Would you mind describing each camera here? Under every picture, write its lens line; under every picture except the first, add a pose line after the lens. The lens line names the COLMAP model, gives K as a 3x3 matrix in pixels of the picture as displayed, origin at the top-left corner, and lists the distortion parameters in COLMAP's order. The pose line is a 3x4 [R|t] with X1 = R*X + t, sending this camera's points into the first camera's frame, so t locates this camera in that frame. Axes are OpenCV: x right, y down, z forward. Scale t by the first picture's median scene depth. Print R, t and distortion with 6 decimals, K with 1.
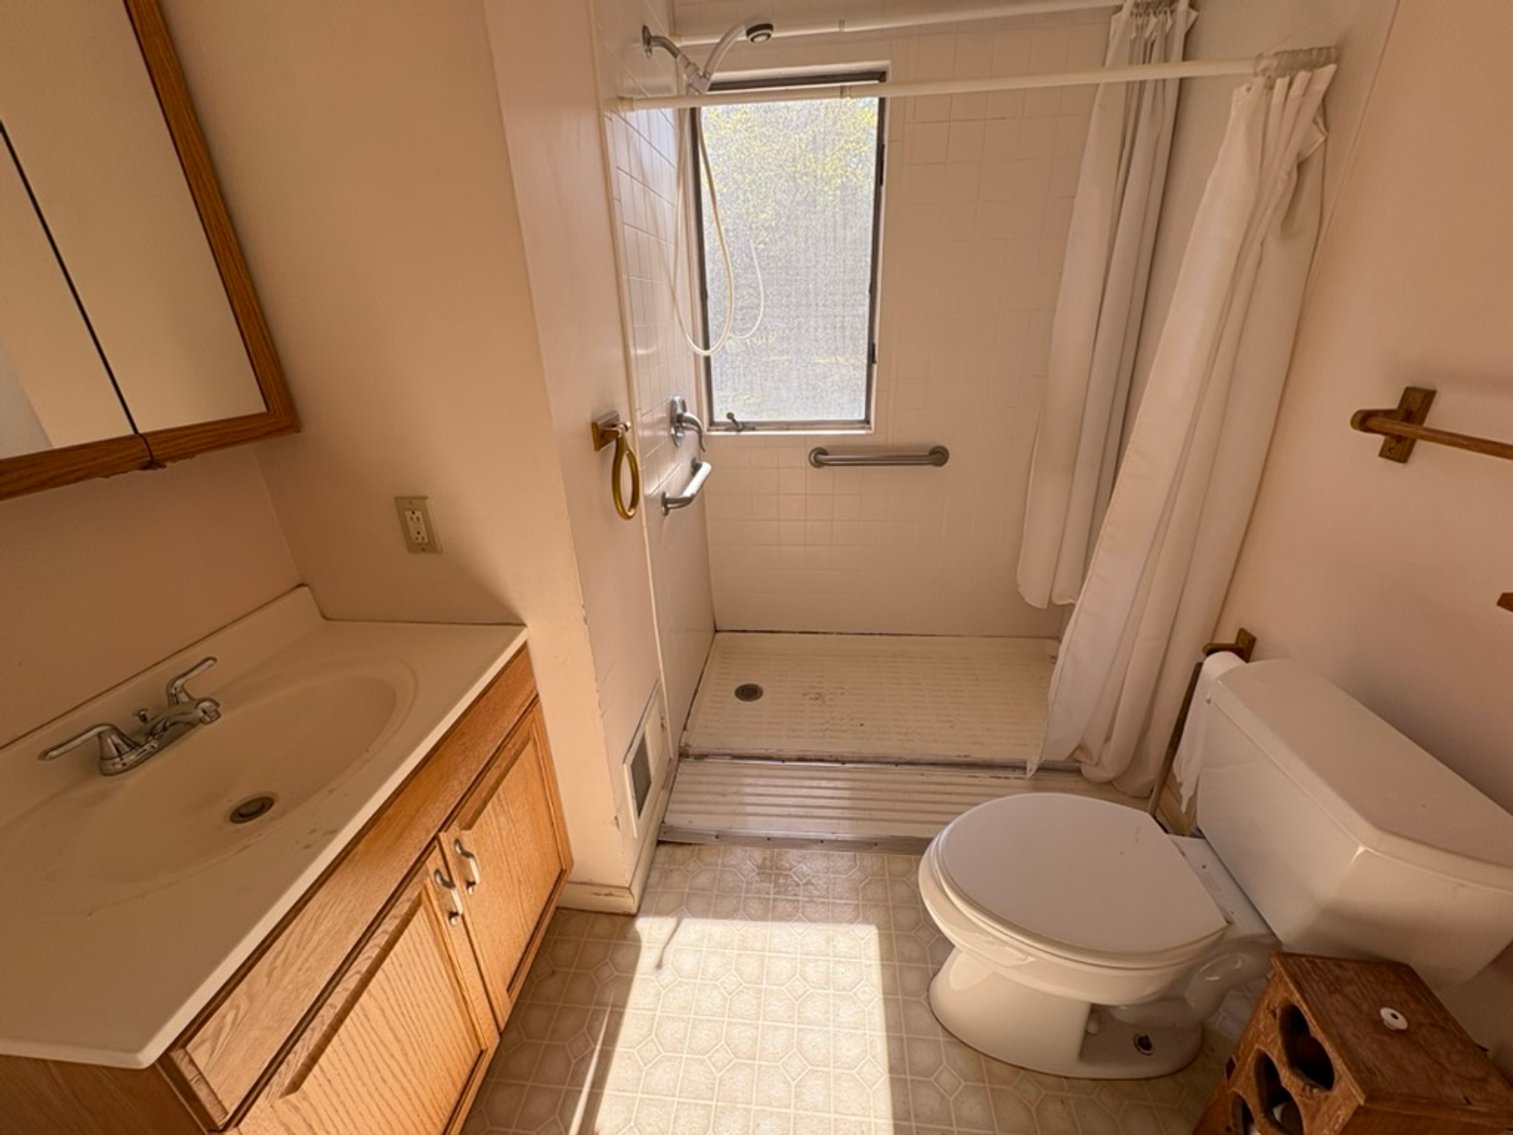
lens RADIAL K [[596.1, 0, 756.5], [0, 596.1, 567.5], [0, 0, 1]] dist [0.000422, -0.000073]
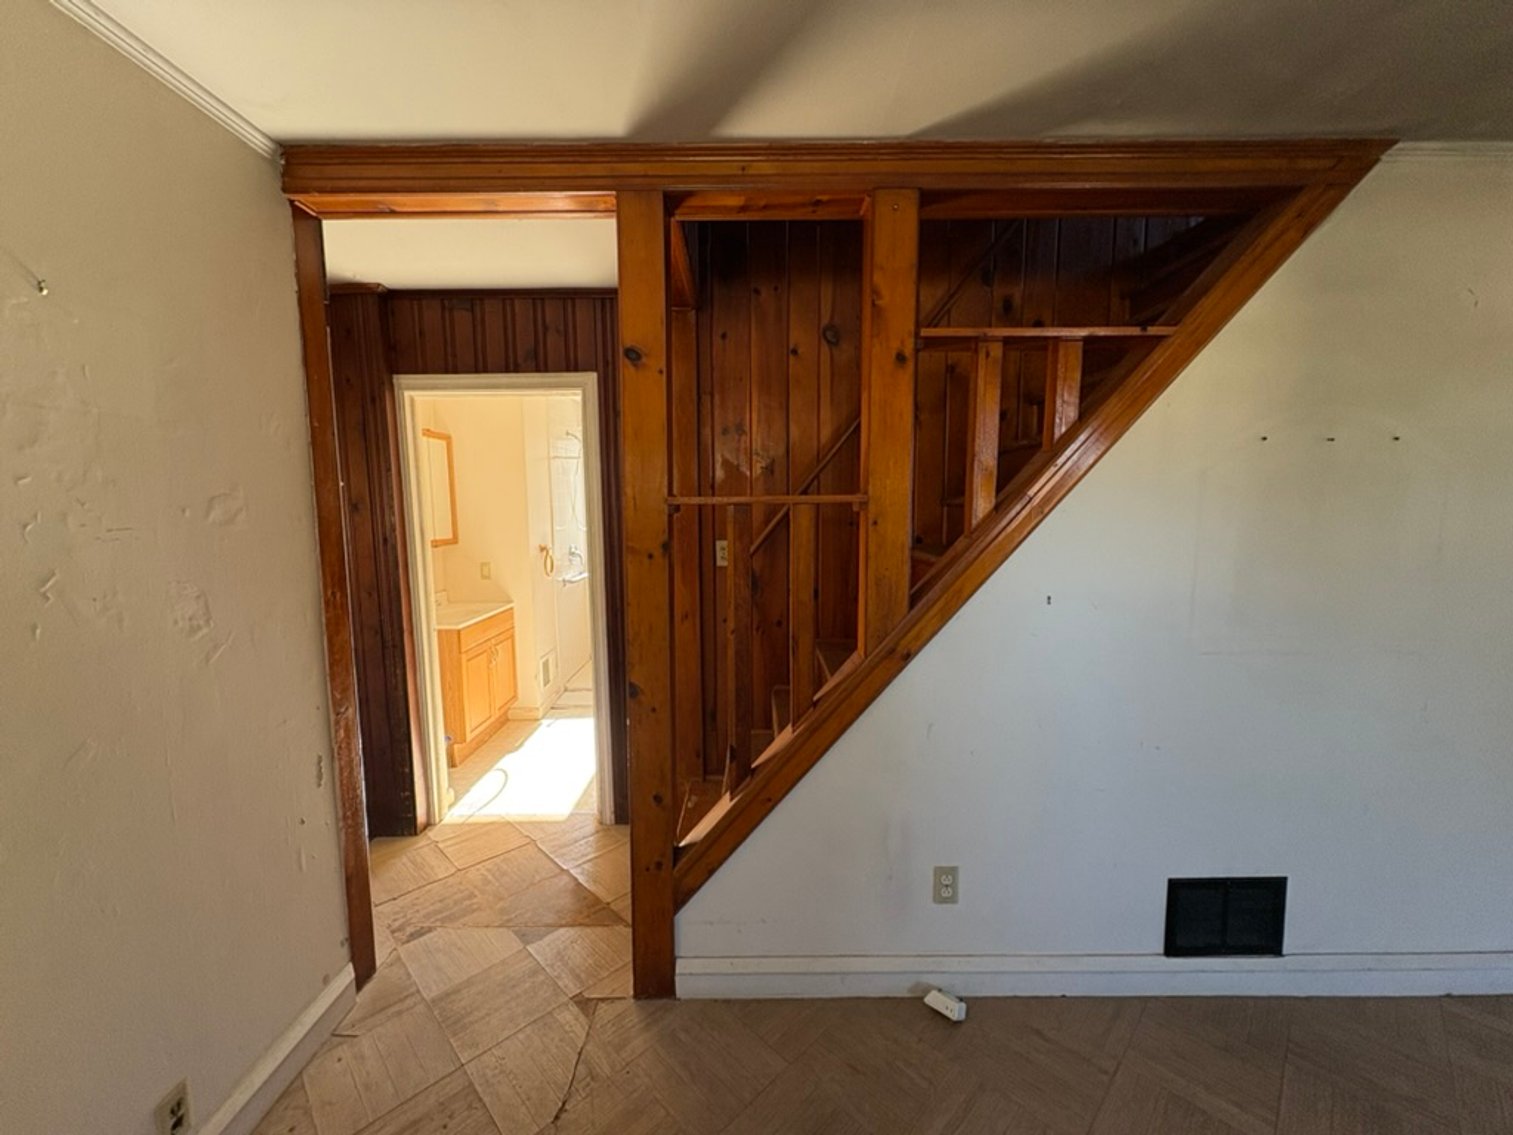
lens RADIAL K [[596.1, 0, 756.5], [0, 596.1, 567.5], [0, 0, 1]] dist [0.000422, -0.000073]
pose [[0.995196, 0.000239, 0.097900, 0.518132], [0.030165, 0.950594, -0.308967, 0.800428], [-0.093137, 0.310436, 0.946021, -1.902194]]
